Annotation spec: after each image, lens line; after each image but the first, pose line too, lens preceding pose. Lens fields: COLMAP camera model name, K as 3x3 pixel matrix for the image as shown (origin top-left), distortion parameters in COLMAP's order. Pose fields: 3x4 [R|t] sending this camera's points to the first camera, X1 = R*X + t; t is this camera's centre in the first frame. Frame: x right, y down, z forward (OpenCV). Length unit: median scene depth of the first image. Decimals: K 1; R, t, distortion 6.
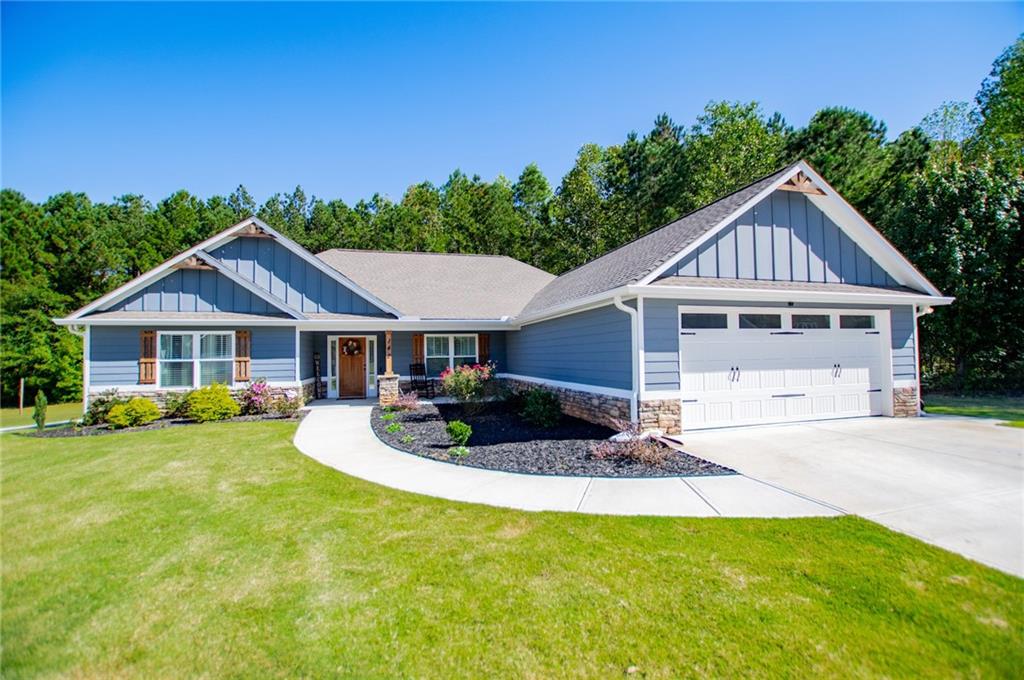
lens RADIAL K [[452.1, 0, 512.0], [0, 452.1, 340.0], [0, 0, 1]] dist [-0.034291, 0.005822]
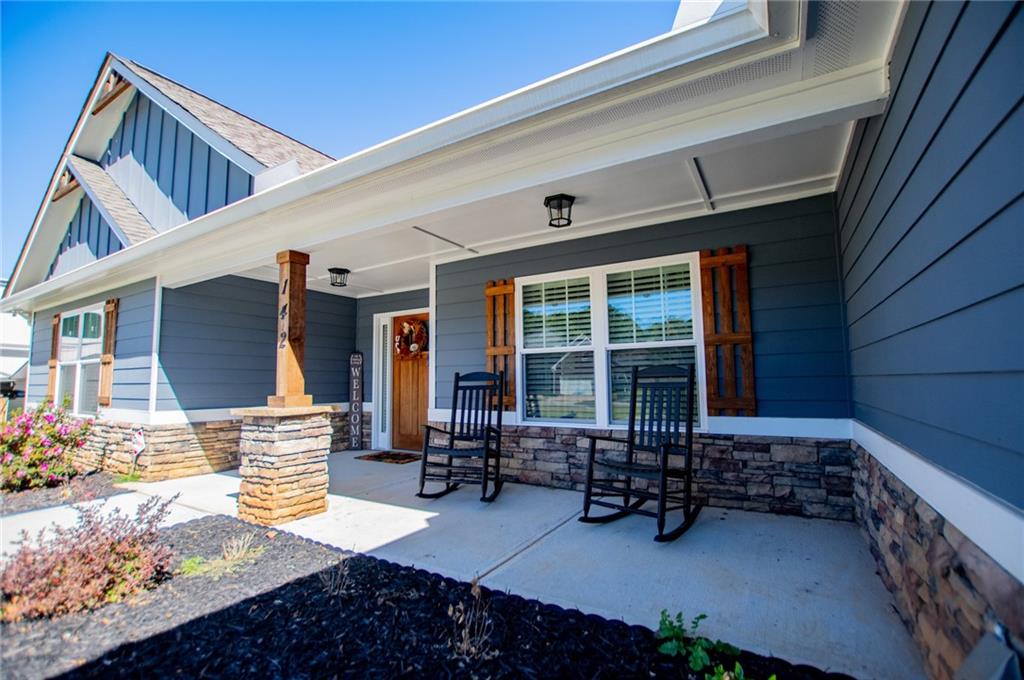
lens RADIAL K [[452.1, 0, 512.0], [0, 452.1, 340.0], [0, 0, 1]] dist [-0.034291, 0.005822]
pose [[0.665495, -0.057648, -0.744173, 0.044504], [0.019968, 0.998031, -0.059456, 0.060251], [0.746135, 0.024708, 0.665336, 1.000167]]
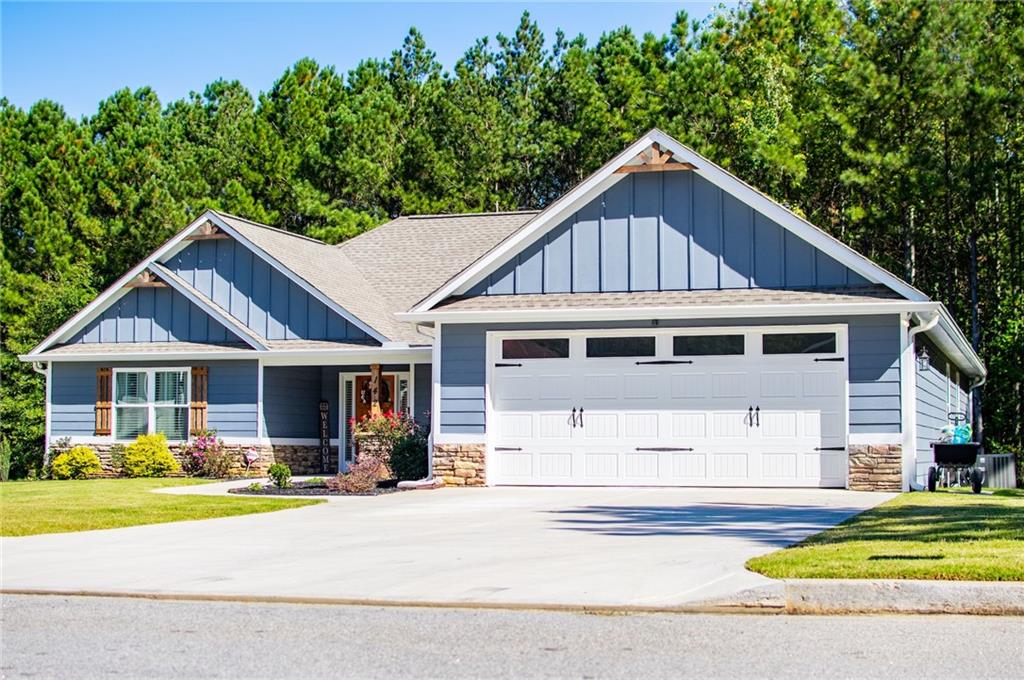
lens RADIAL K [[1700.1, 0, 512.0], [0, 1700.1, 340.0], [0, 0, 1]] dist [-0.175703, -0.021912]
pose [[0.818154, -0.019624, -0.574664, 1.431291], [0.001786, 0.999499, -0.031588, 0.024805], [0.574996, 0.024818, 0.817780, -0.990165]]
